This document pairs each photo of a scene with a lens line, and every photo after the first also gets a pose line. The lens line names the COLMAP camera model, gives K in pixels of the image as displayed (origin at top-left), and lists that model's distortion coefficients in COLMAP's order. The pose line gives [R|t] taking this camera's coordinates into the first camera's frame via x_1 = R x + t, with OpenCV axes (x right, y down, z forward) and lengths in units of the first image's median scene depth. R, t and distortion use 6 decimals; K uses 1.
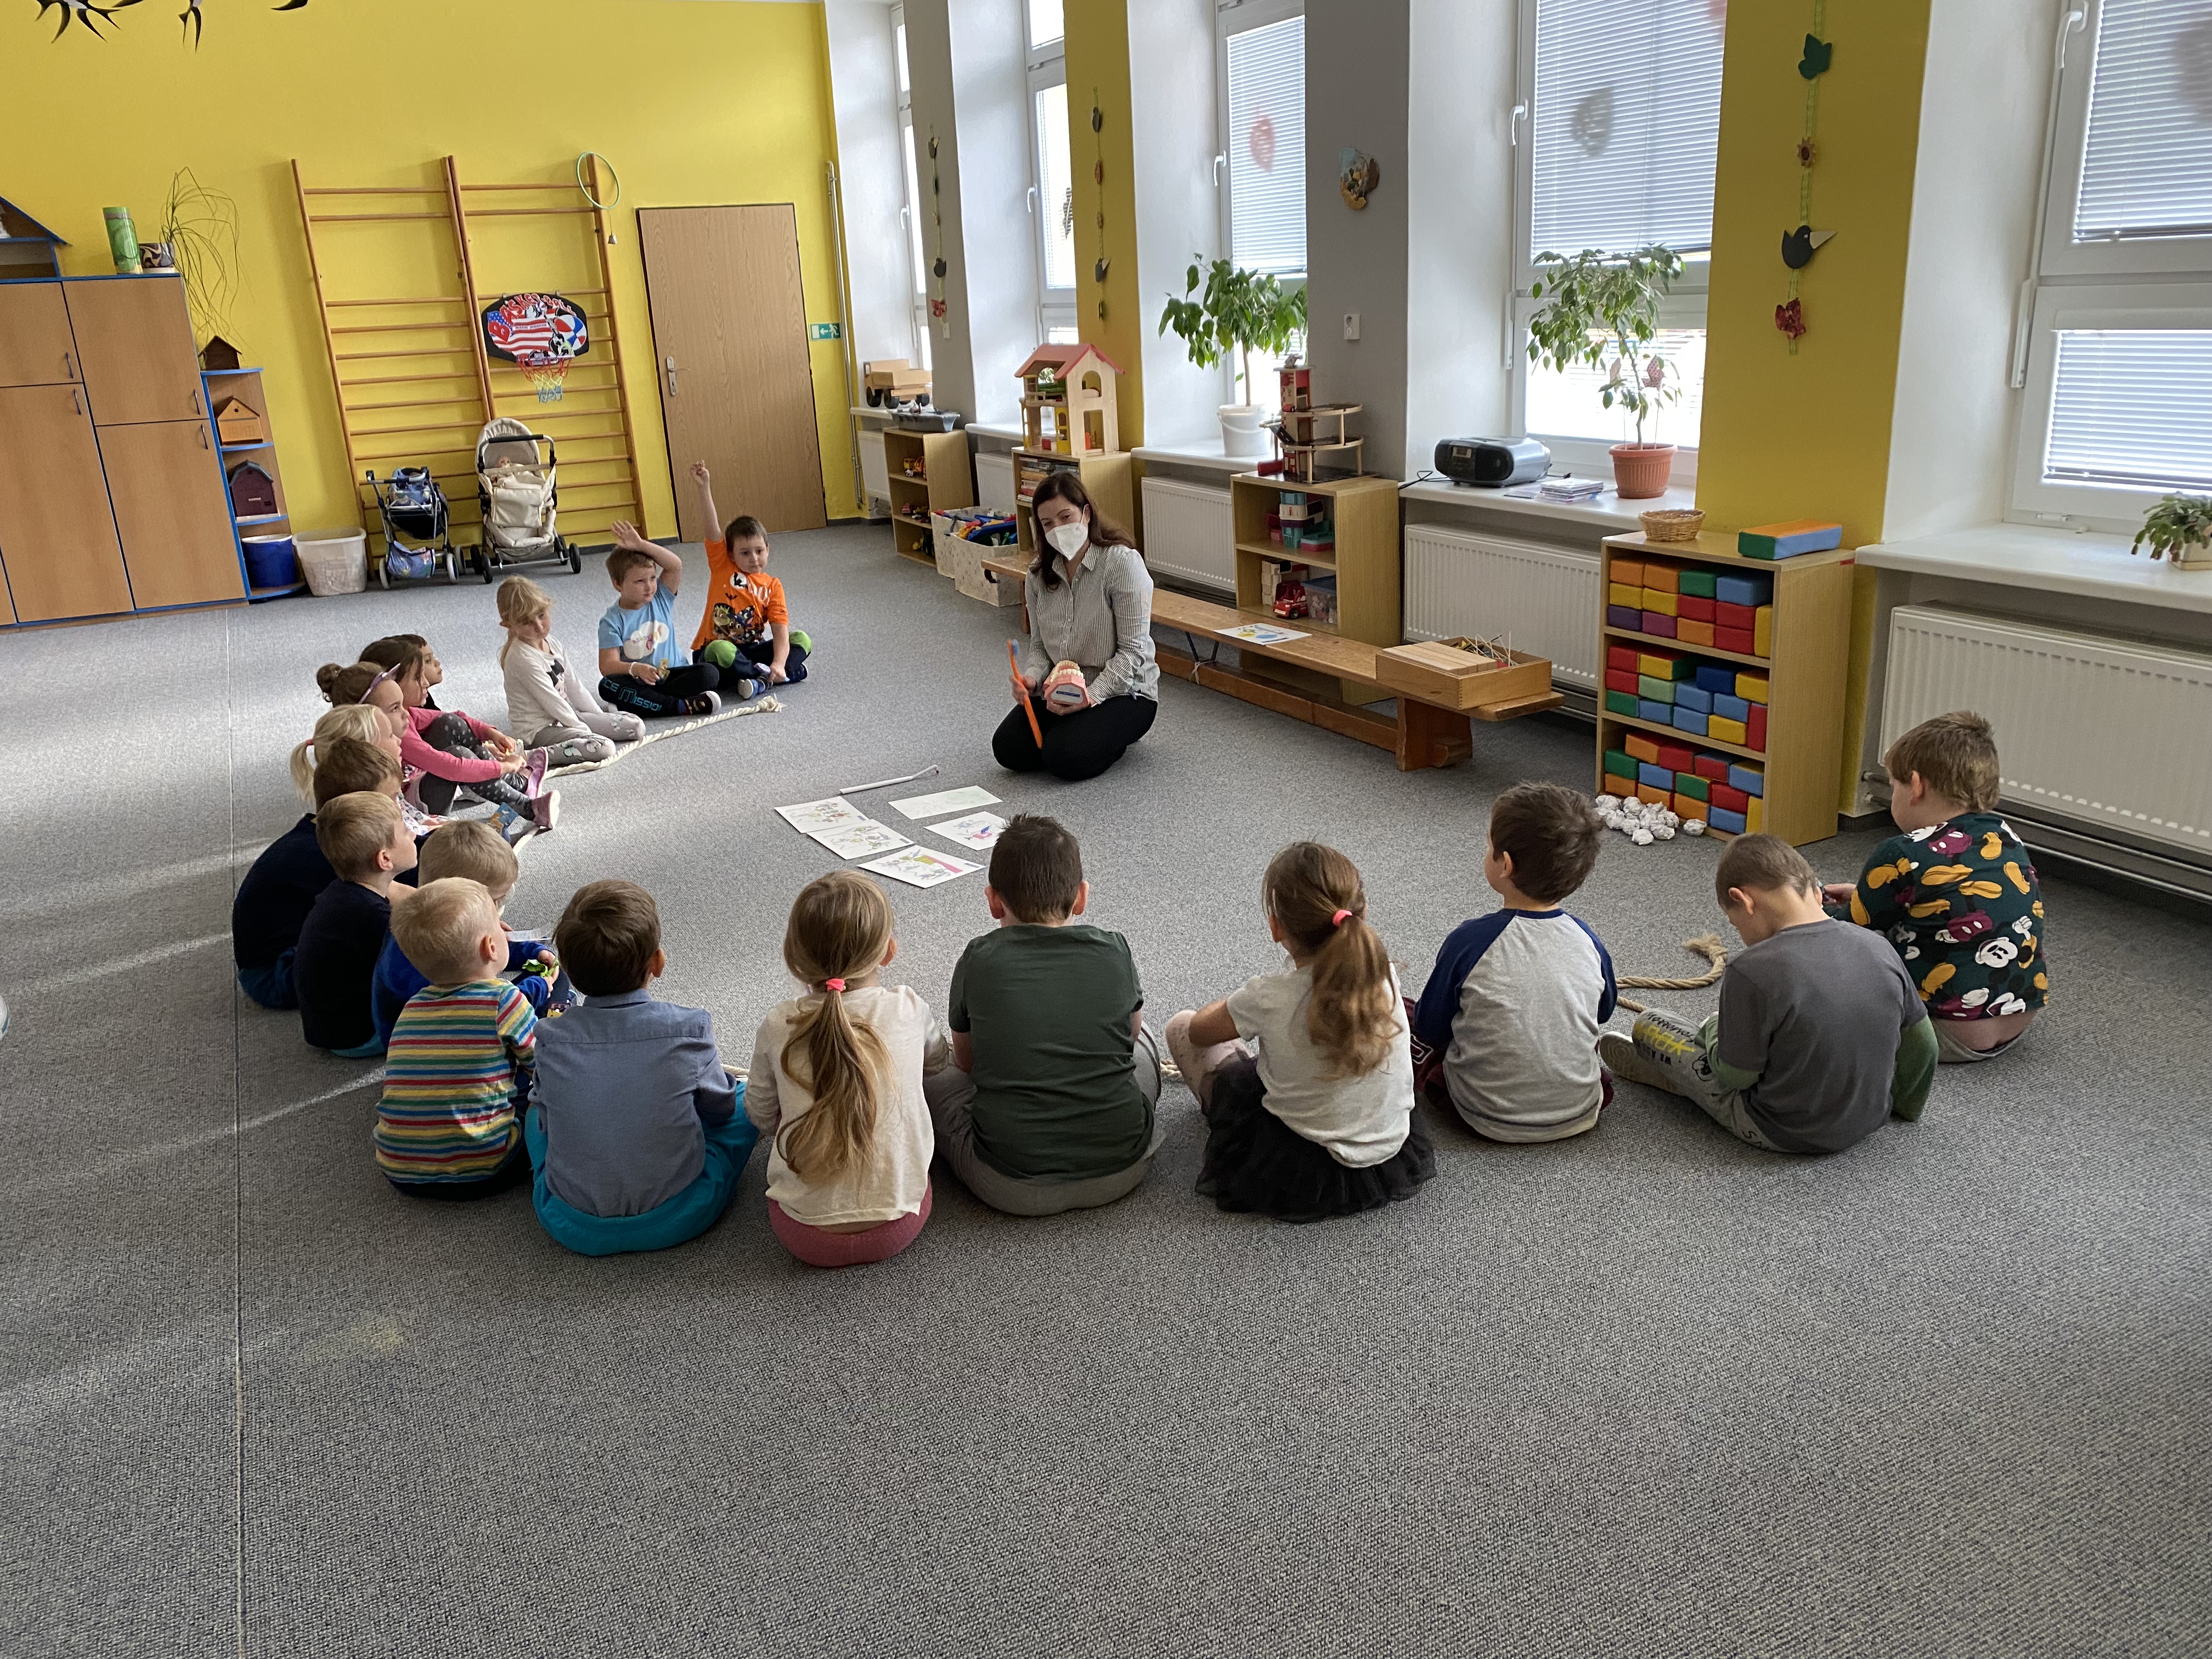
lens RADIAL K [[1740.1, 0, 1106.0], [0, 1740.1, 829.5], [0, 0, 1]] dist [0.016385, 0.010941]
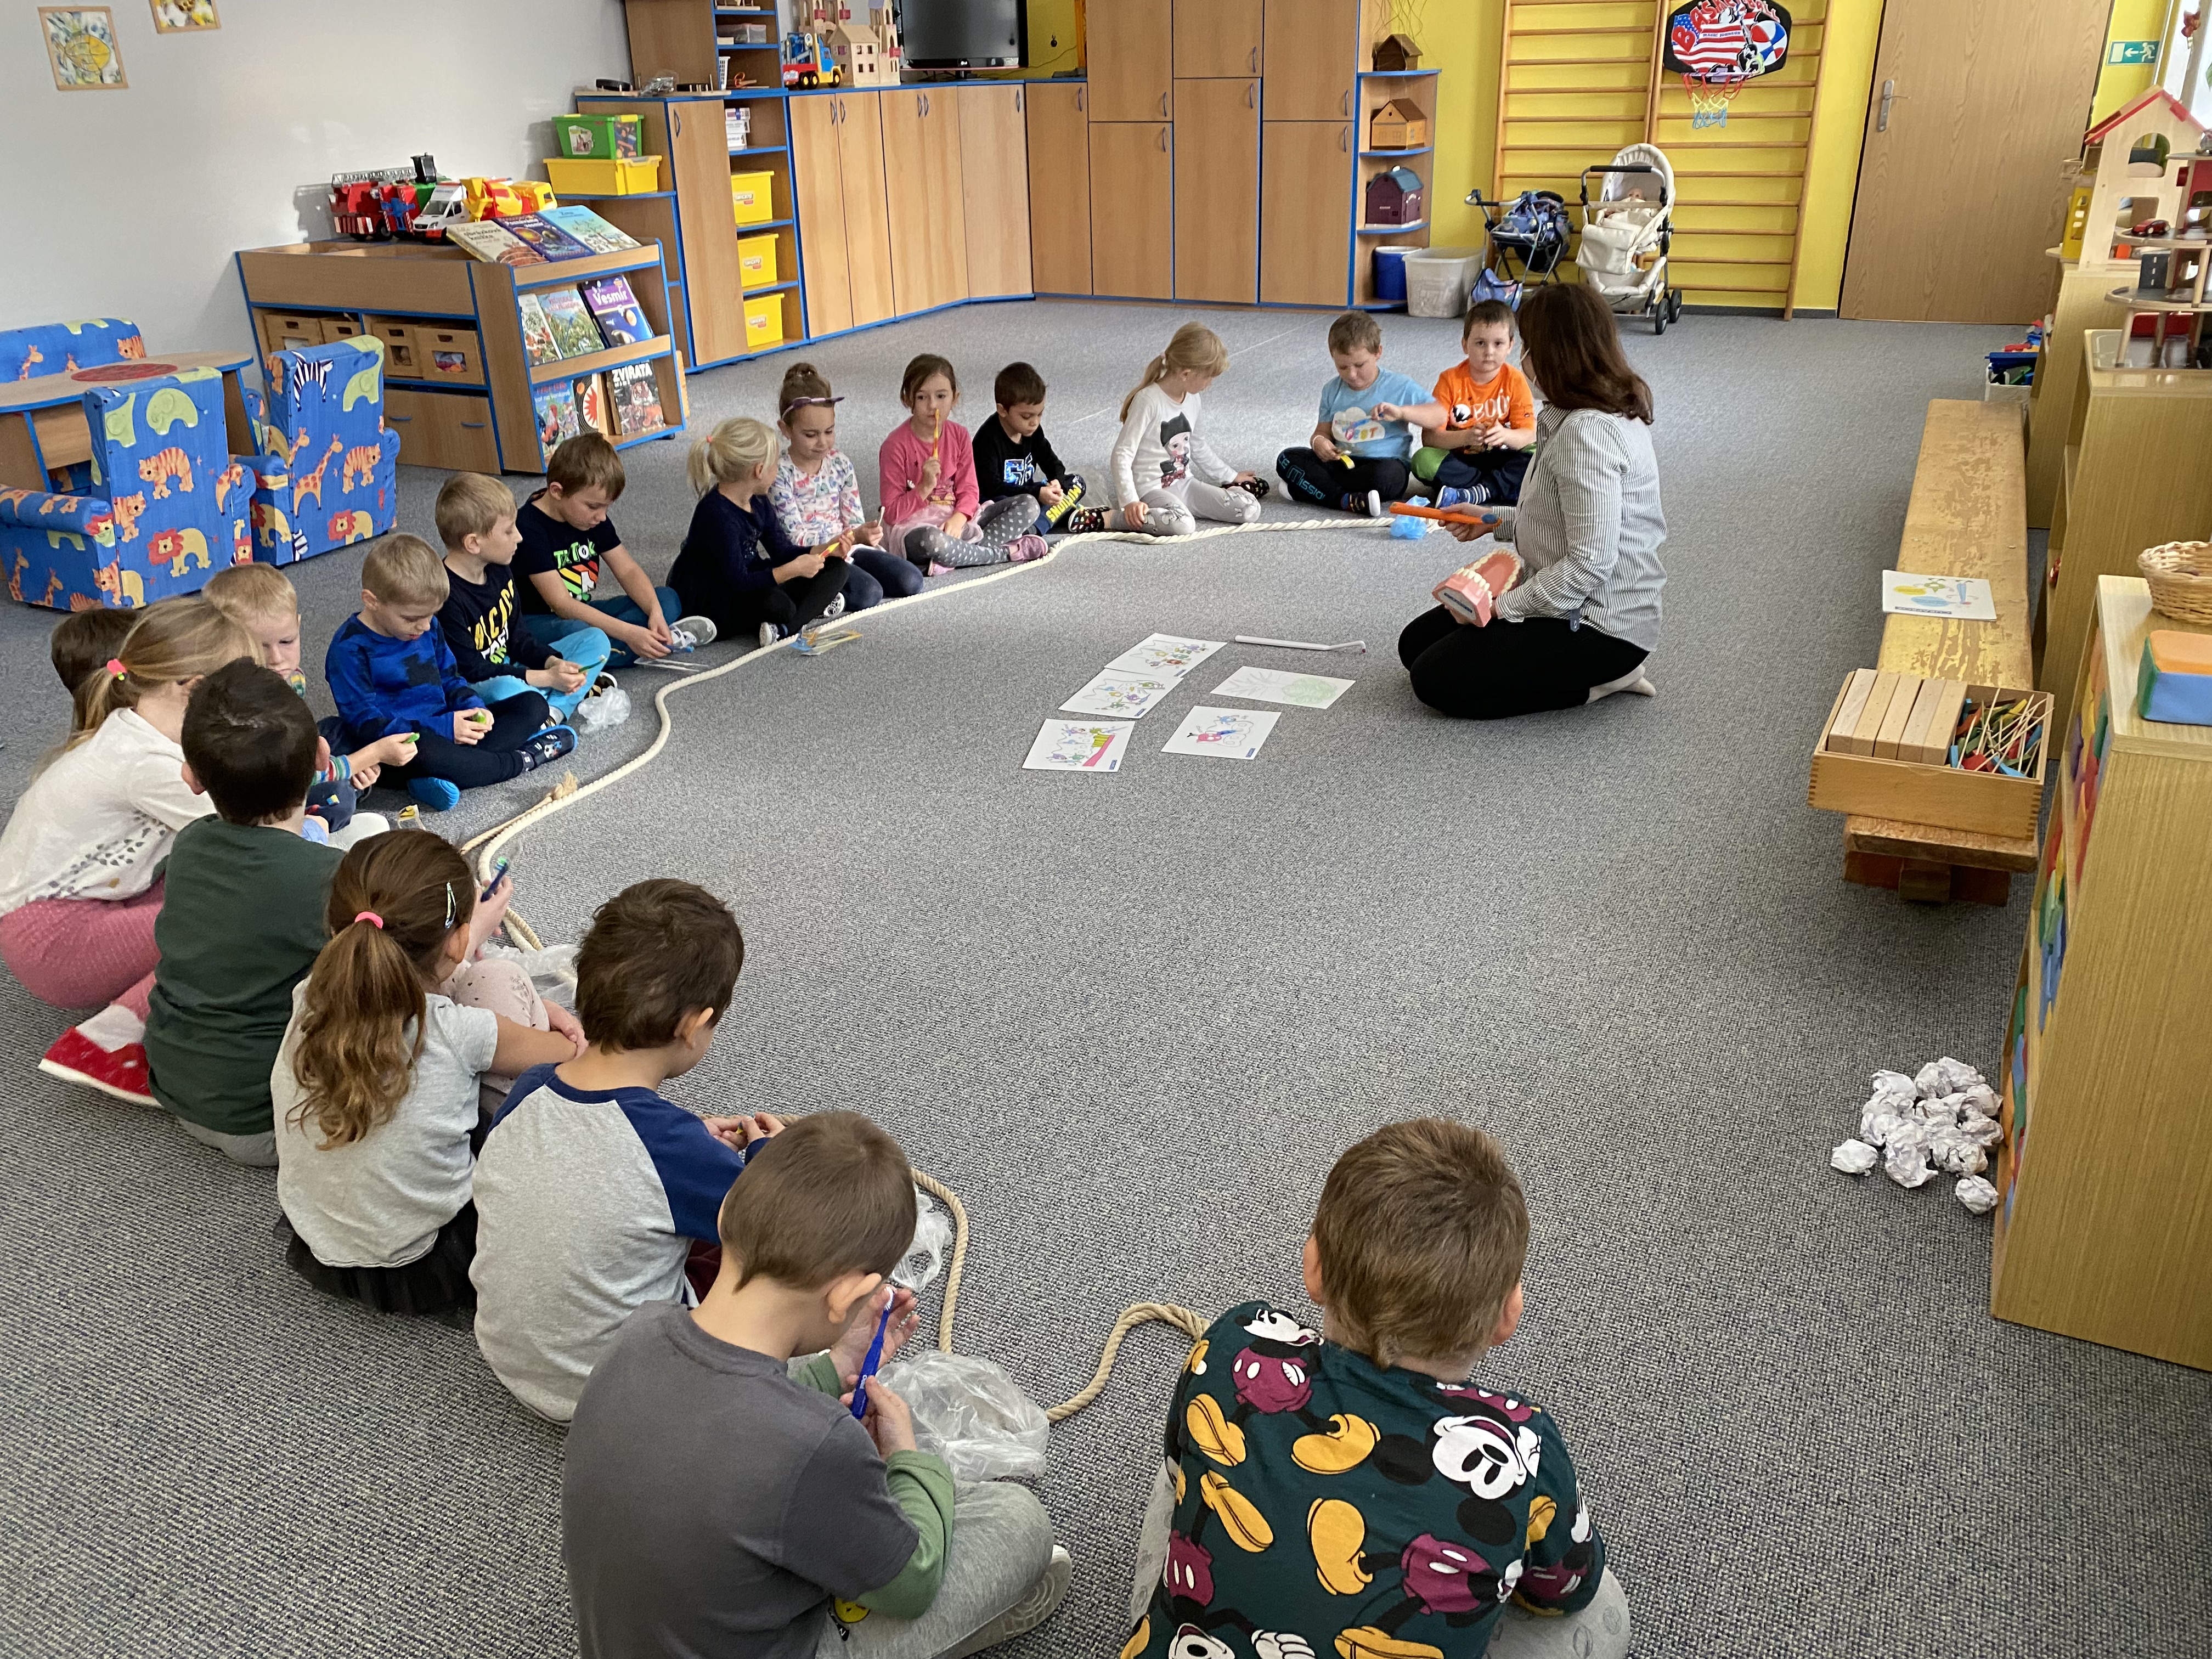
lens RADIAL K [[1740.1, 0, 1106.0], [0, 1740.1, 829.5], [0, 0, 1]] dist [0.016385, 0.010941]
pose [[0.607248, 0.363286, -0.706593, 0.244135], [-0.250721, 0.931519, 0.263459, -0.079144], [0.753916, 0.017173, 0.656747, 0.226352]]
